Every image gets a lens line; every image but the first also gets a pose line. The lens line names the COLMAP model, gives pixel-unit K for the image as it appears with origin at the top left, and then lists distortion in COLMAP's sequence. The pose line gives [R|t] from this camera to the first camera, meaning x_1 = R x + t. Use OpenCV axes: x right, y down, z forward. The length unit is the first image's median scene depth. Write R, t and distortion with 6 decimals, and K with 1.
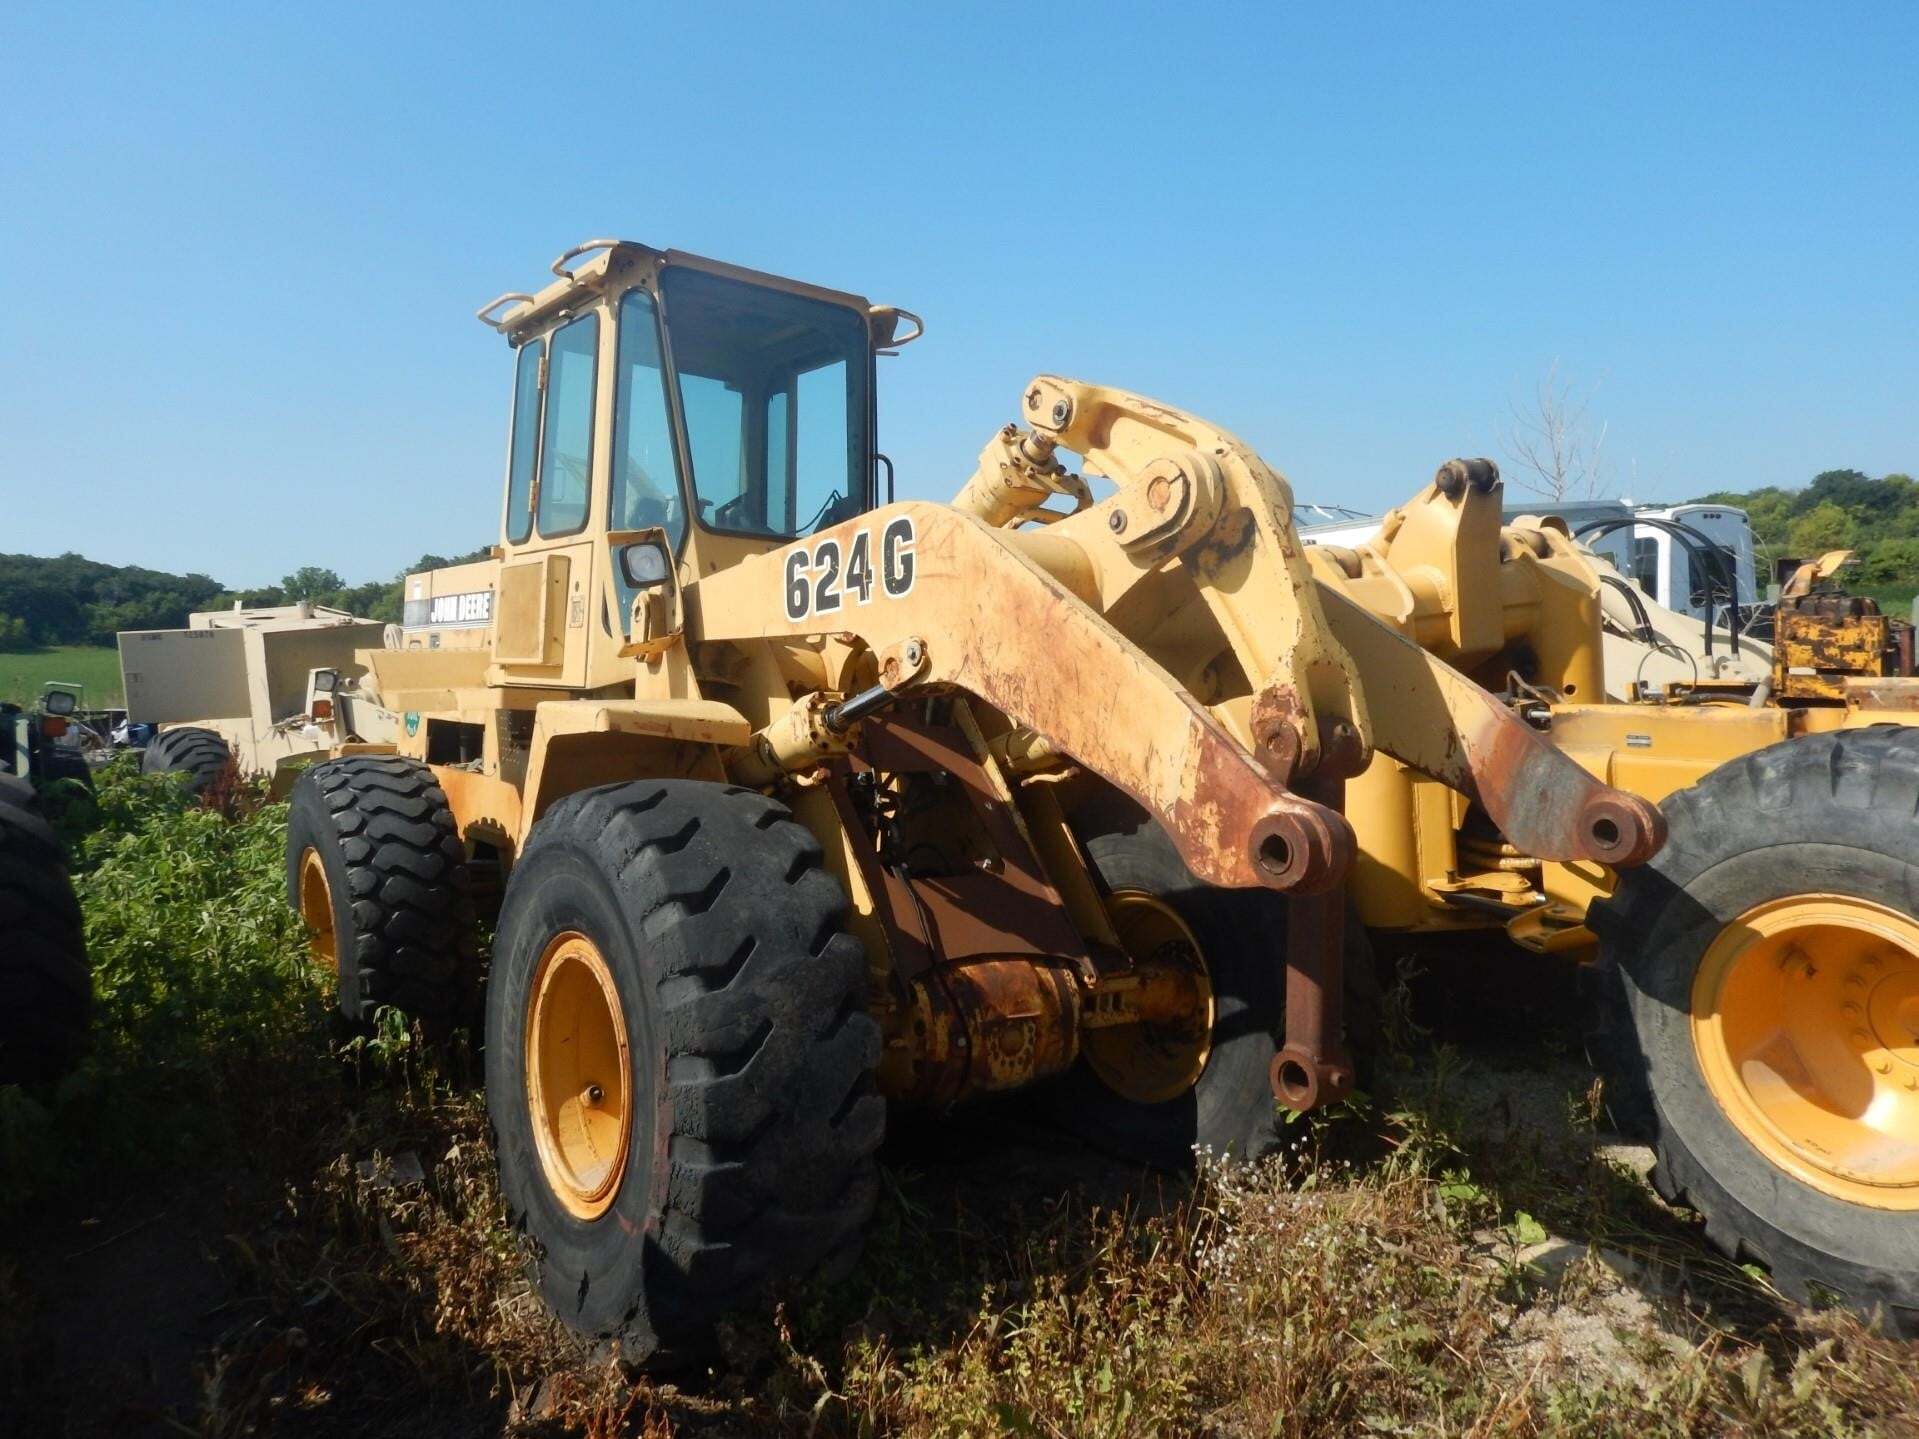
lens RADIAL K [[1332.2, 0, 959.5], [0, 1332.2, 719.5], [0, 0, 1]] dist [0.001618, 0.000215]
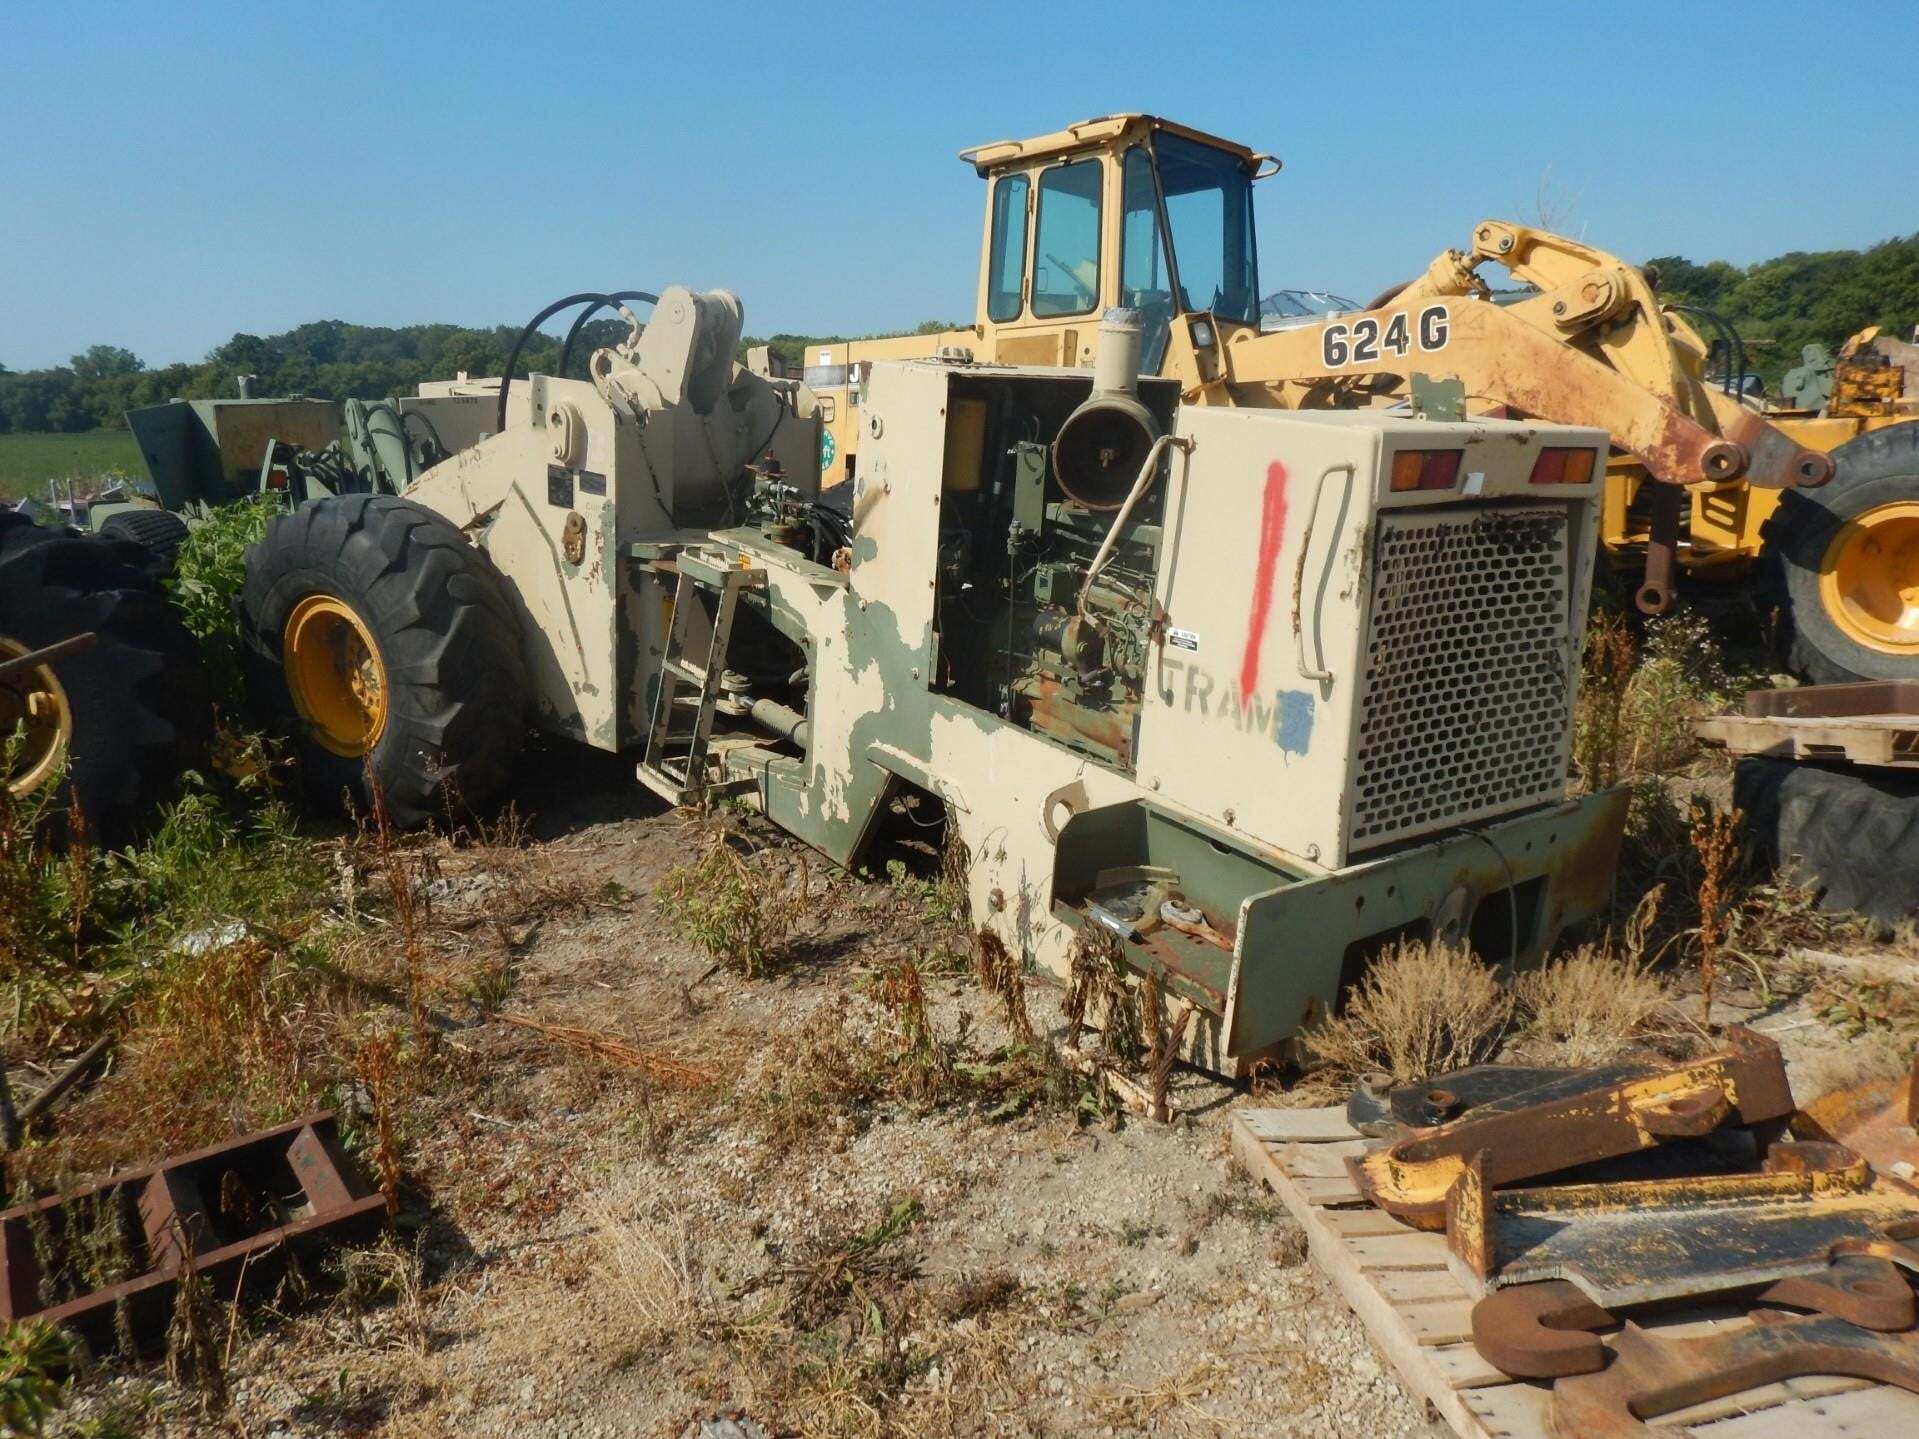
lens RADIAL K [[1332.2, 0, 959.5], [0, 1332.2, 719.5], [0, 0, 1]] dist [0.001618, 0.000215]
pose [[0.993505, -0.030604, 0.109599, -0.842956], [0.013440, 0.987973, 0.154043, 0.107913], [-0.112995, -0.151569, 0.981967, -0.731821]]
